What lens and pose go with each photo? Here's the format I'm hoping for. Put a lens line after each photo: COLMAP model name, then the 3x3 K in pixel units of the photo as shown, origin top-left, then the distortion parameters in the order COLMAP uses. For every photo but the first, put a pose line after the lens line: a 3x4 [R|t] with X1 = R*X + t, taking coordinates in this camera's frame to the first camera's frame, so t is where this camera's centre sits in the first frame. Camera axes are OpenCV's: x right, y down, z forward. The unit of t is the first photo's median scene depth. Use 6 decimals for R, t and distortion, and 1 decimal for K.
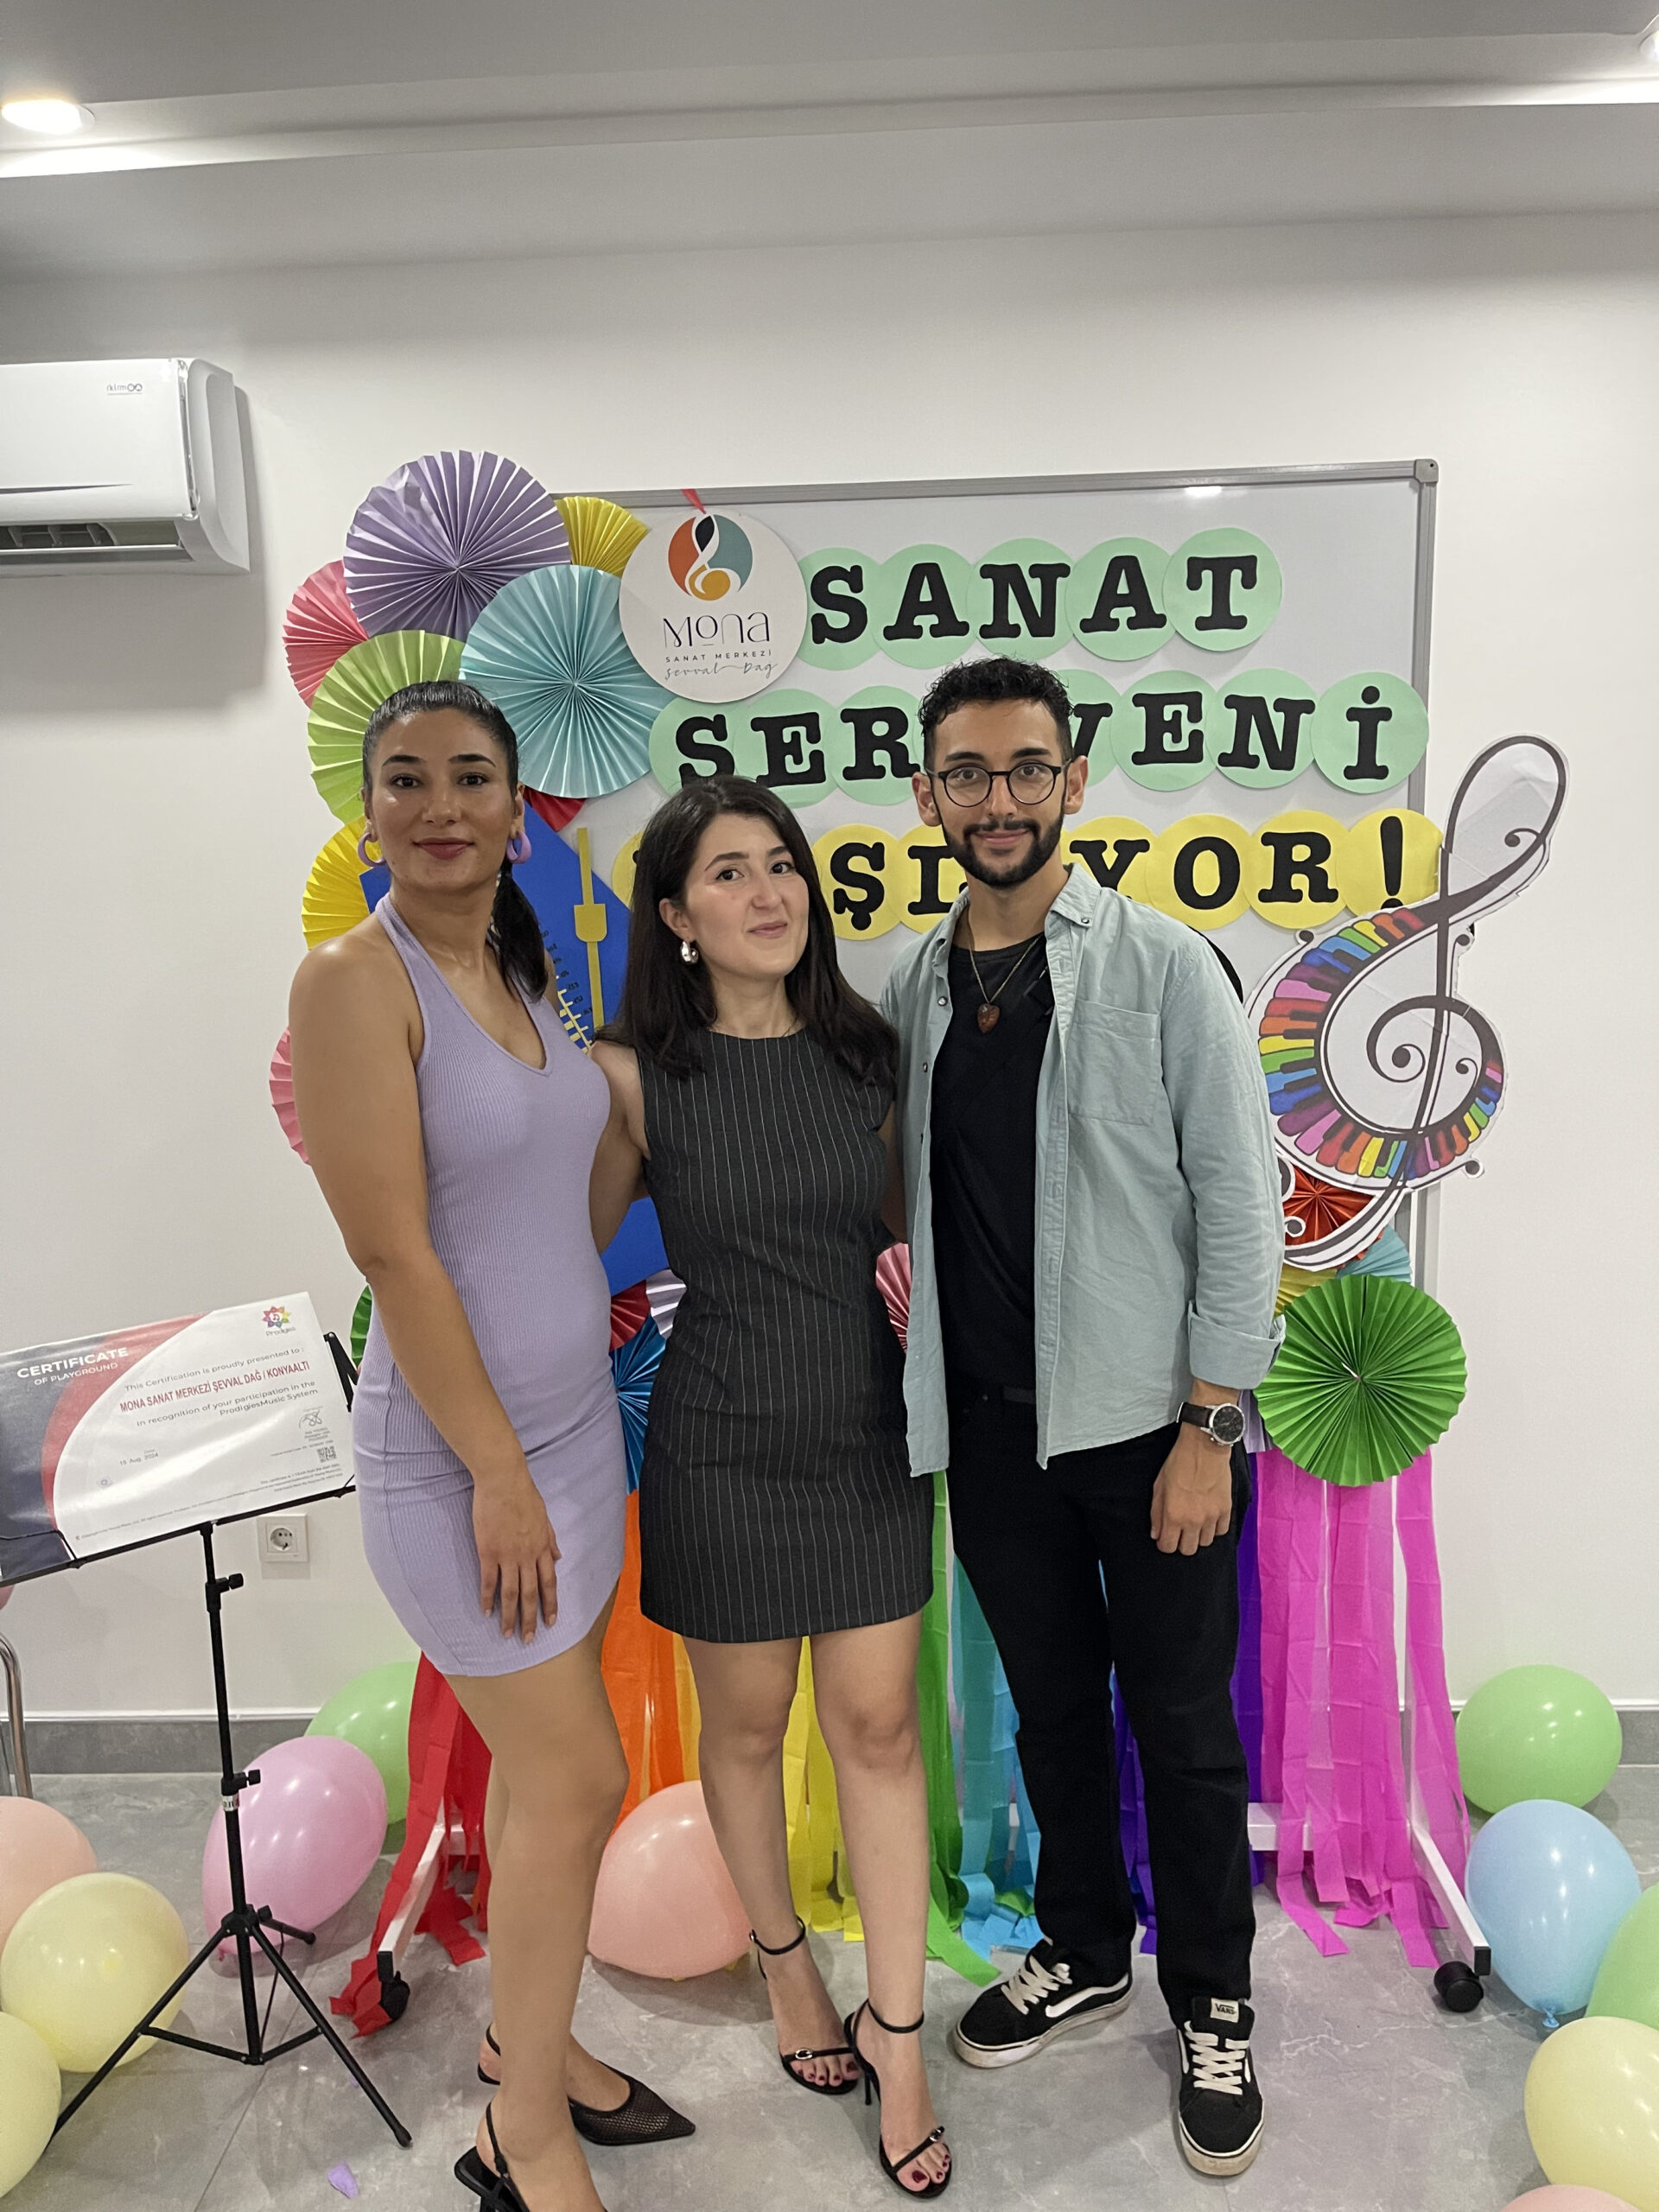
lens RADIAL K [[1725.1, 0, 840.9], [0, 1725.1, 1090.9], [0, 0, 1]] dist [0.044527, -0.057629]
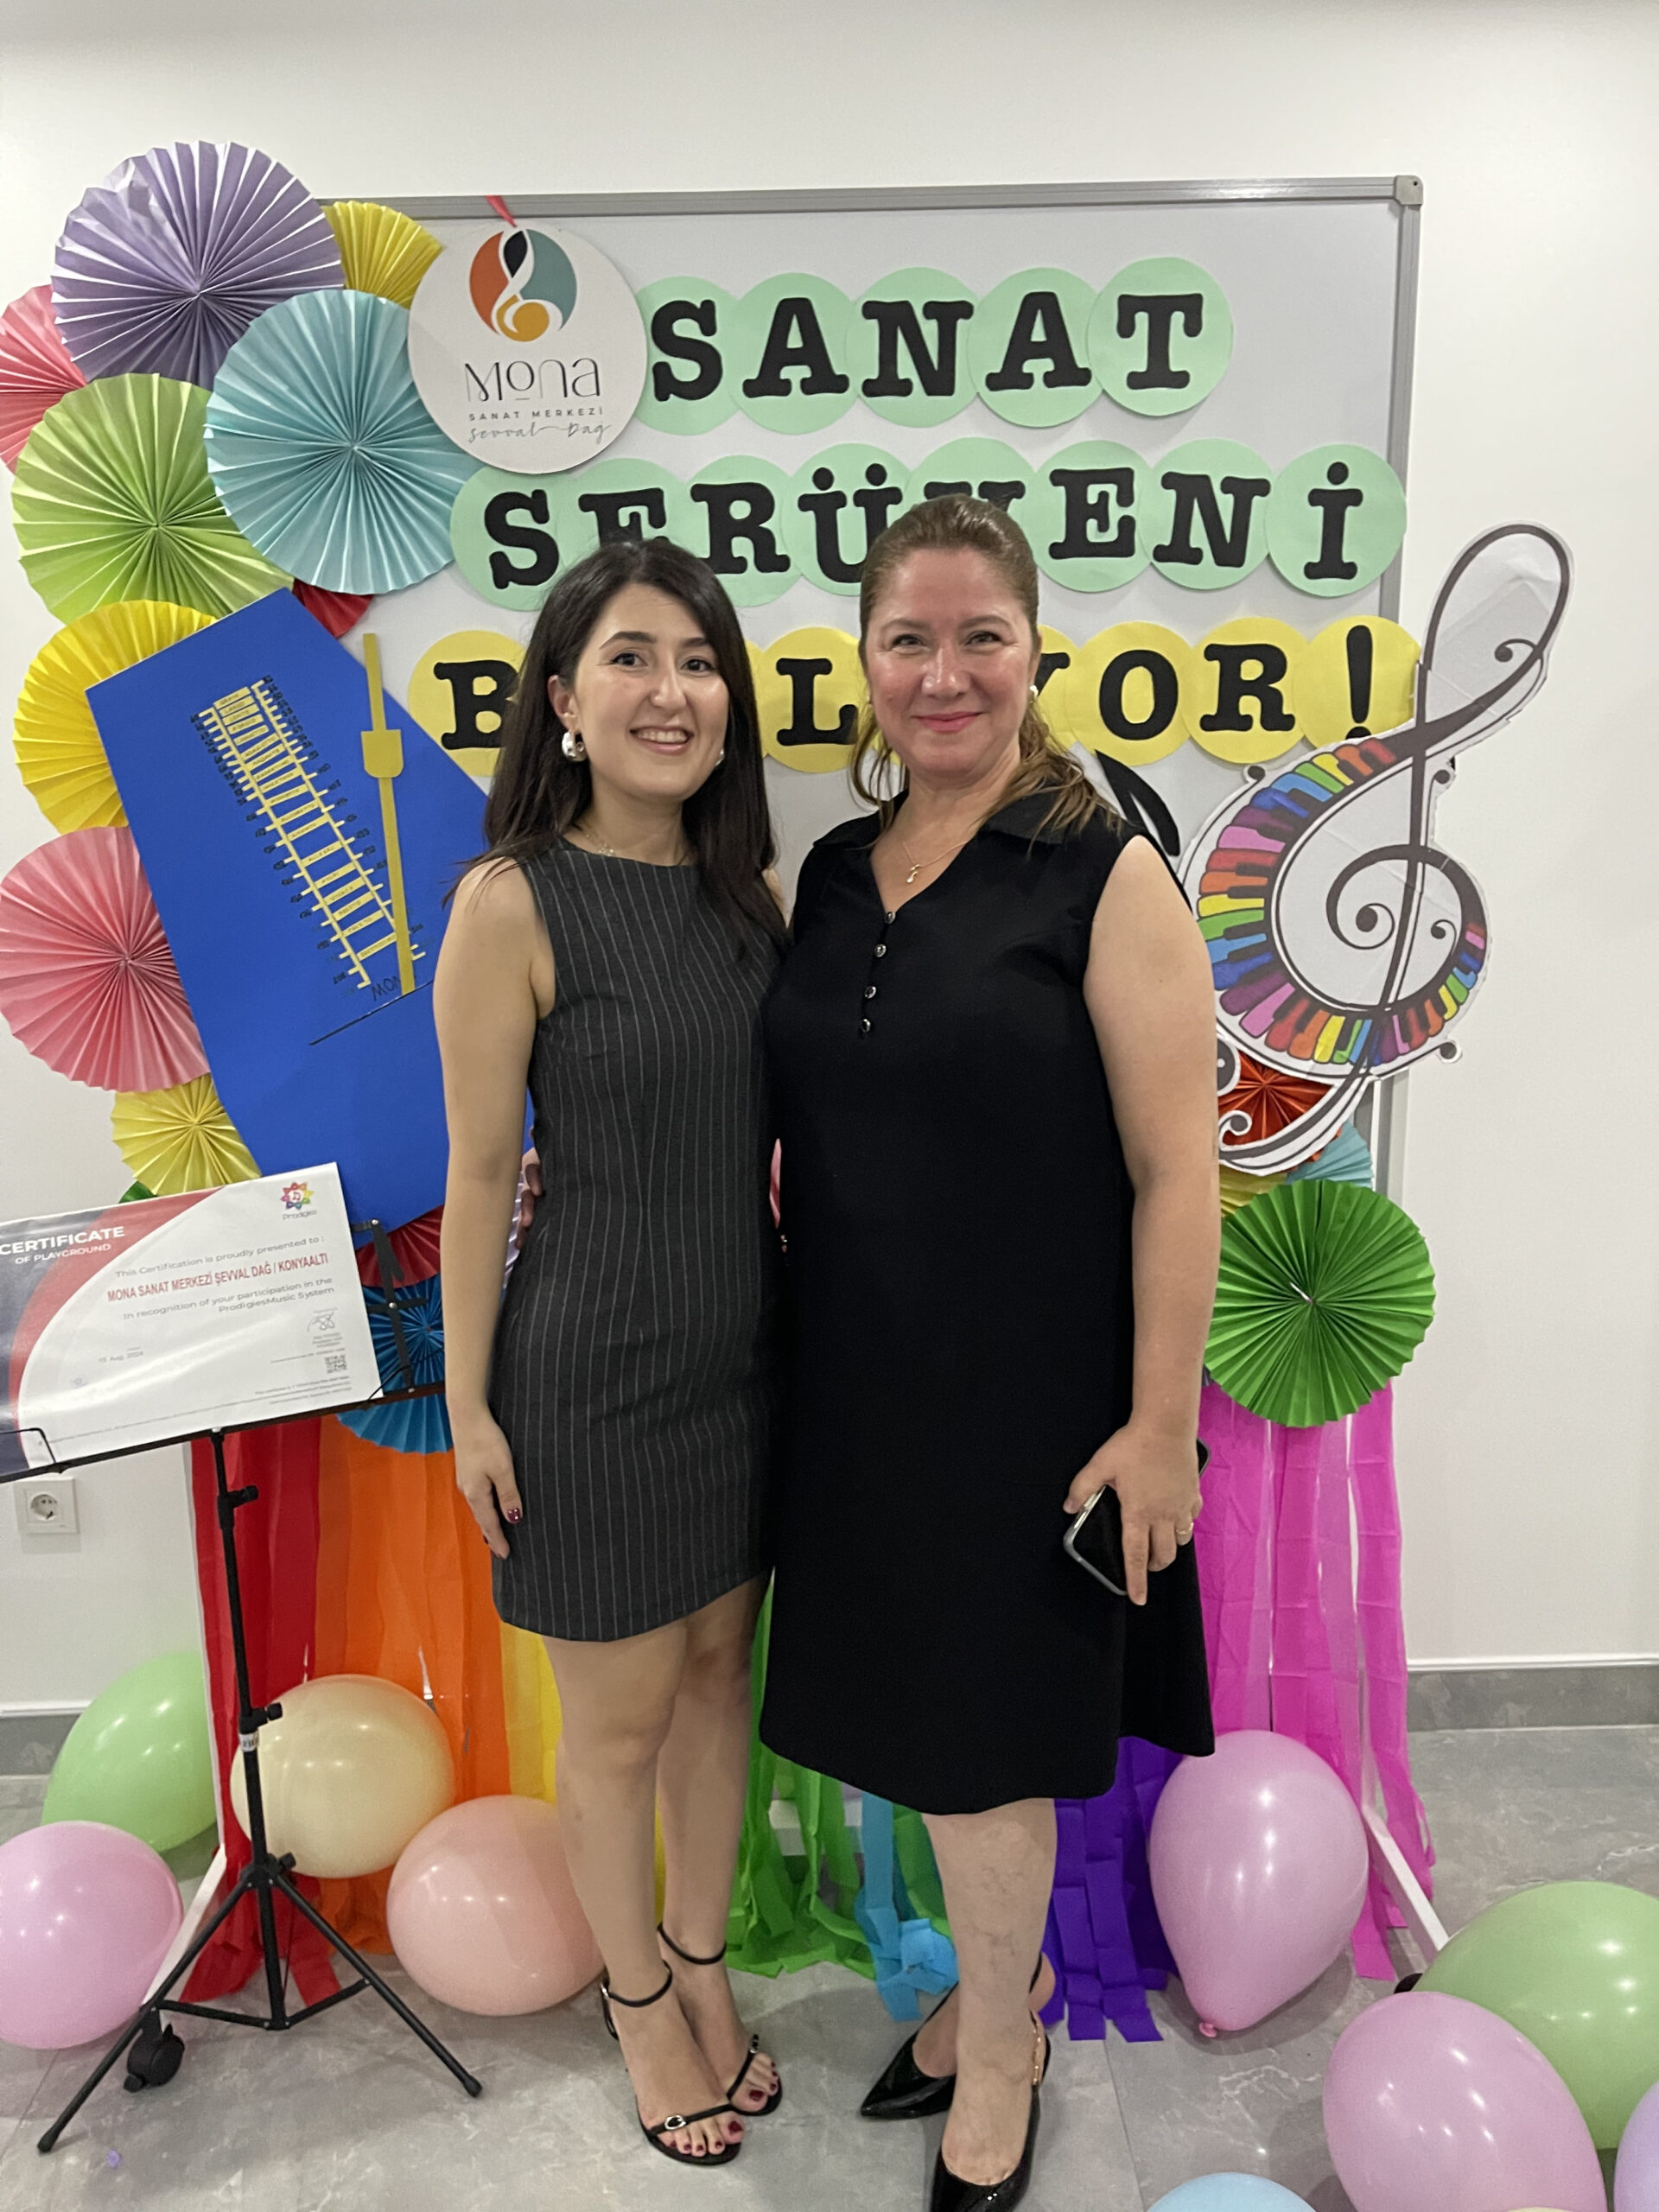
lens RADIAL K [[1725.1, 0, 827.8], [0, 1725.1, 1095.8], [0, 0, 1]] dist [0.044527, -0.057629]
pose [[0.998512, -0.006839, 0.054106, 0.018150], [0.004351, 0.998933, 0.045972, 0.026502], [-0.054363, -0.045669, 0.997476, 0.178626]]
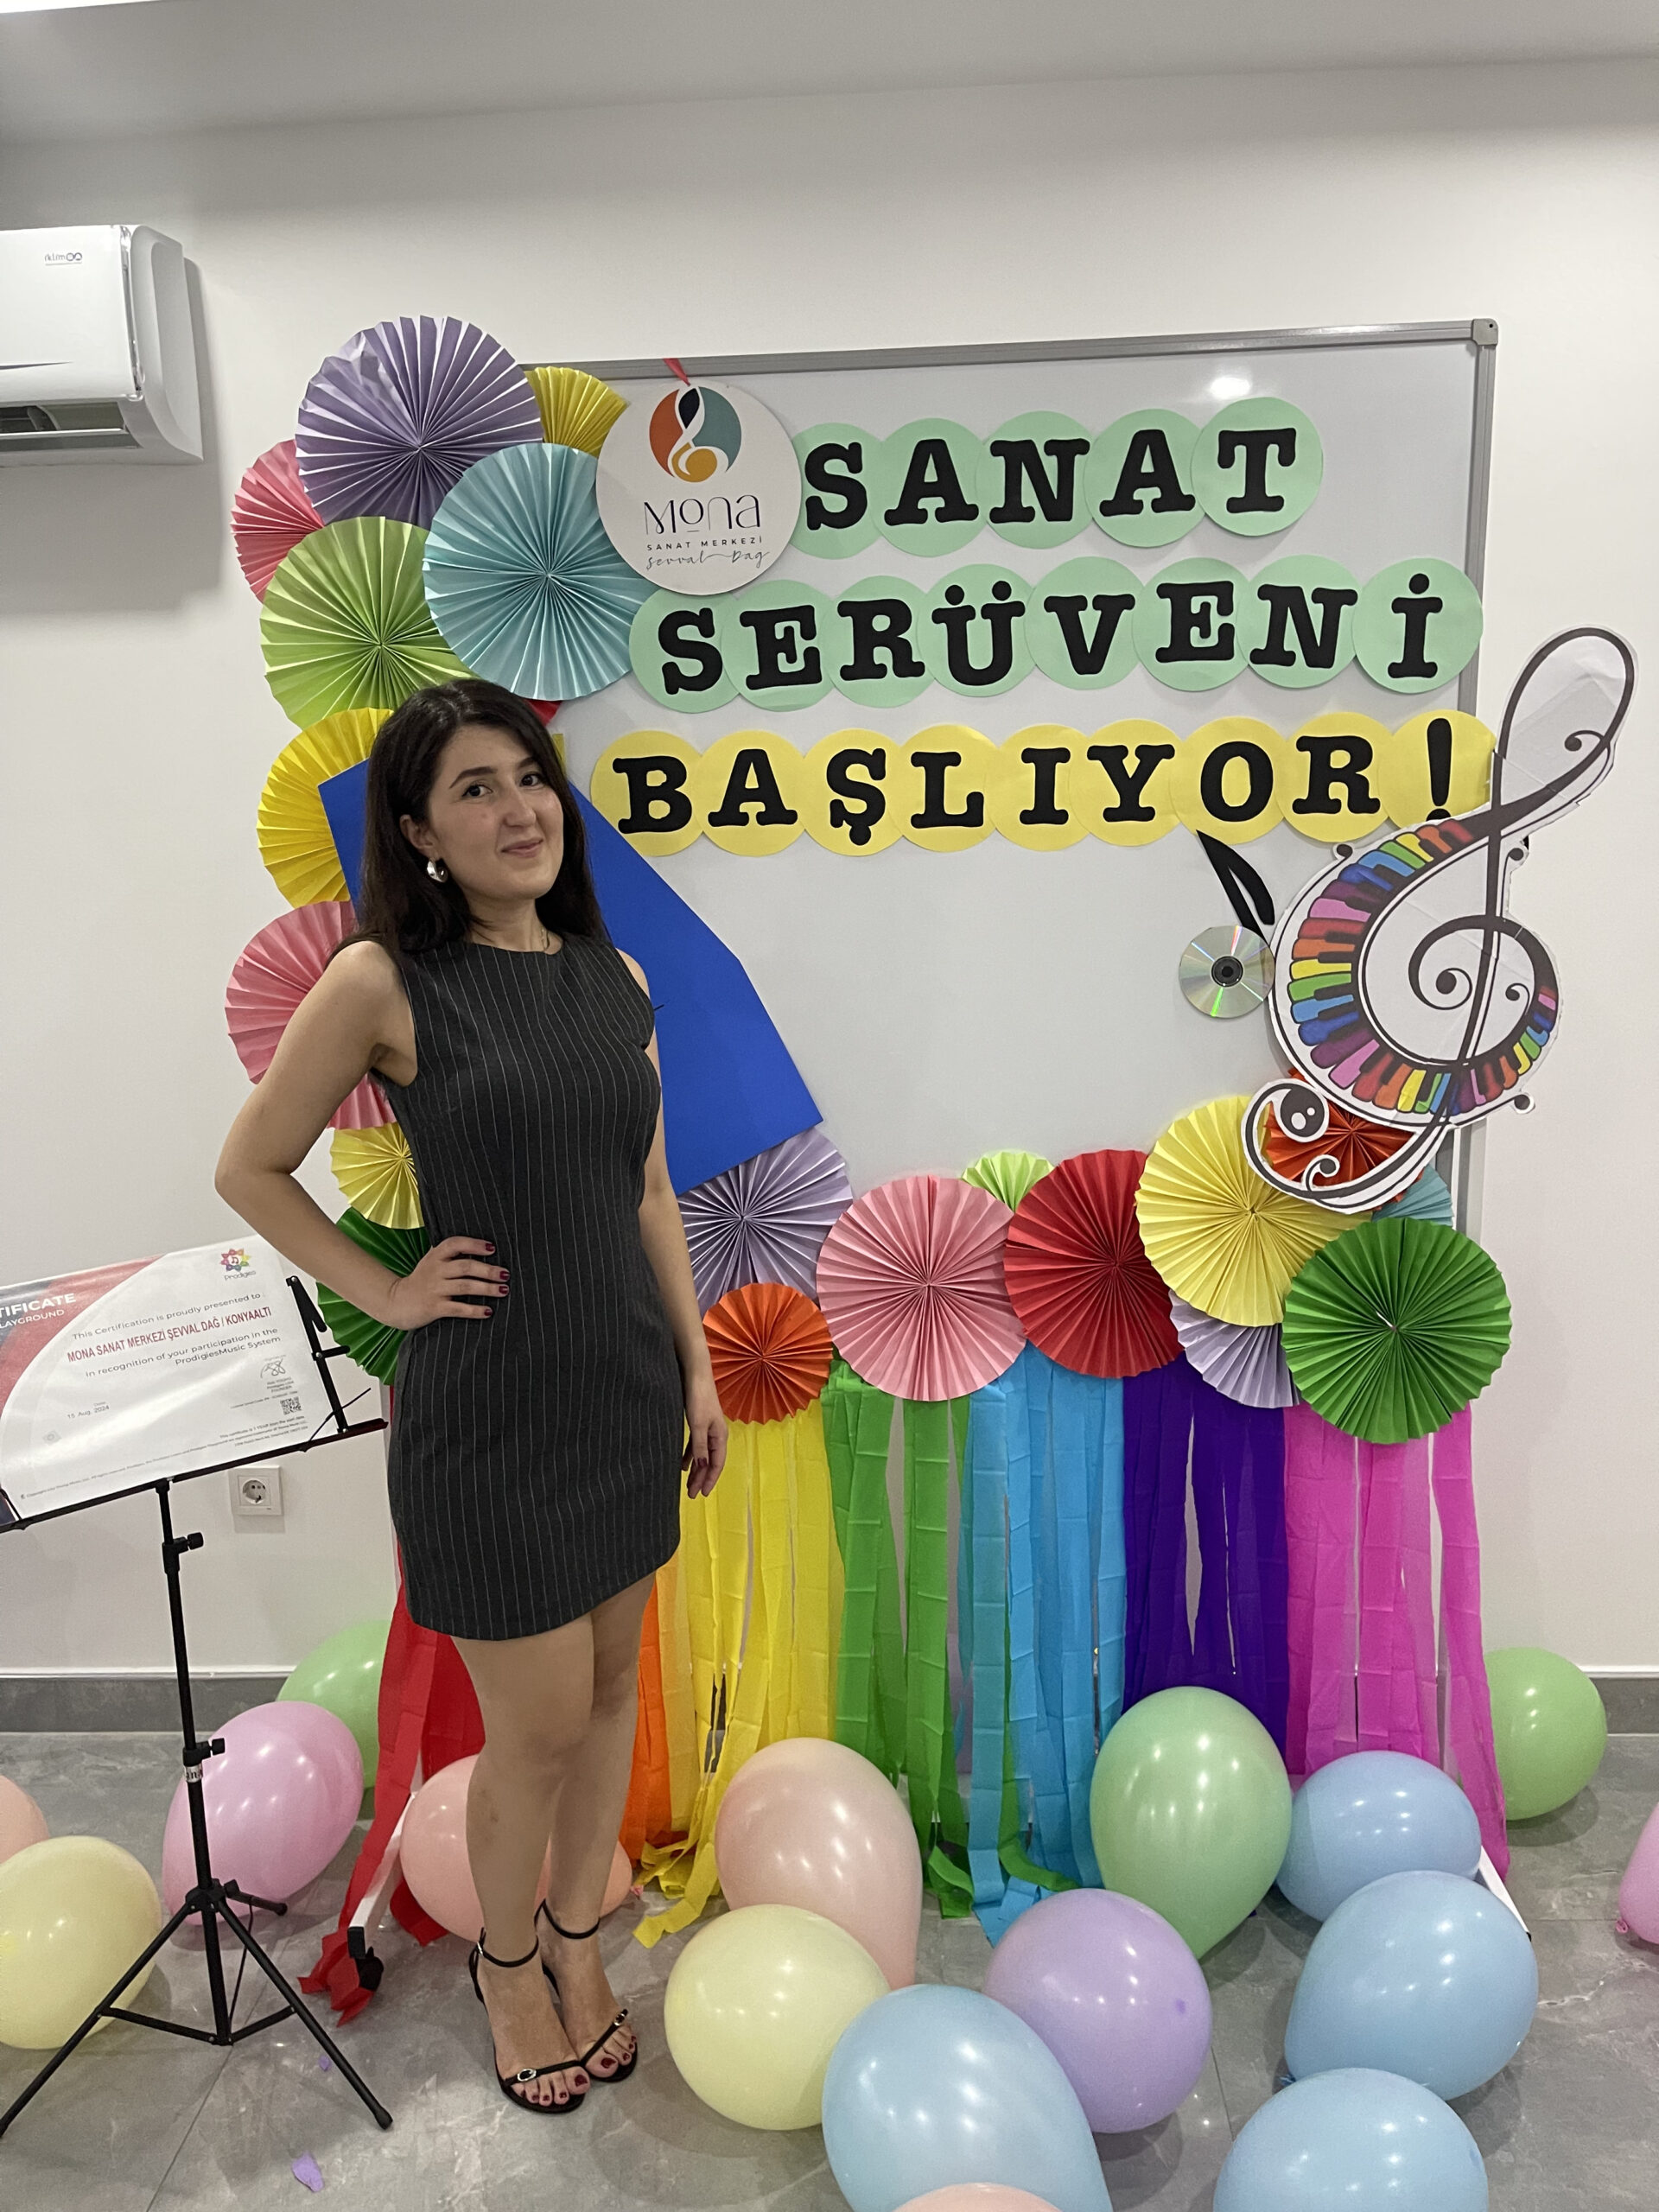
lens RADIAL K [[1725.1, 0, 825.2], [0, 1725.1, 1094.3], [0, 0, 1]] dist [0.044527, -0.057629]
pose [[0.999915, 0.000661, -0.013060, 0.005278], [-0.000202, 0.999383, 0.035127, 0.007778], [0.013075, -0.035121, 0.999298, 0.073149]]
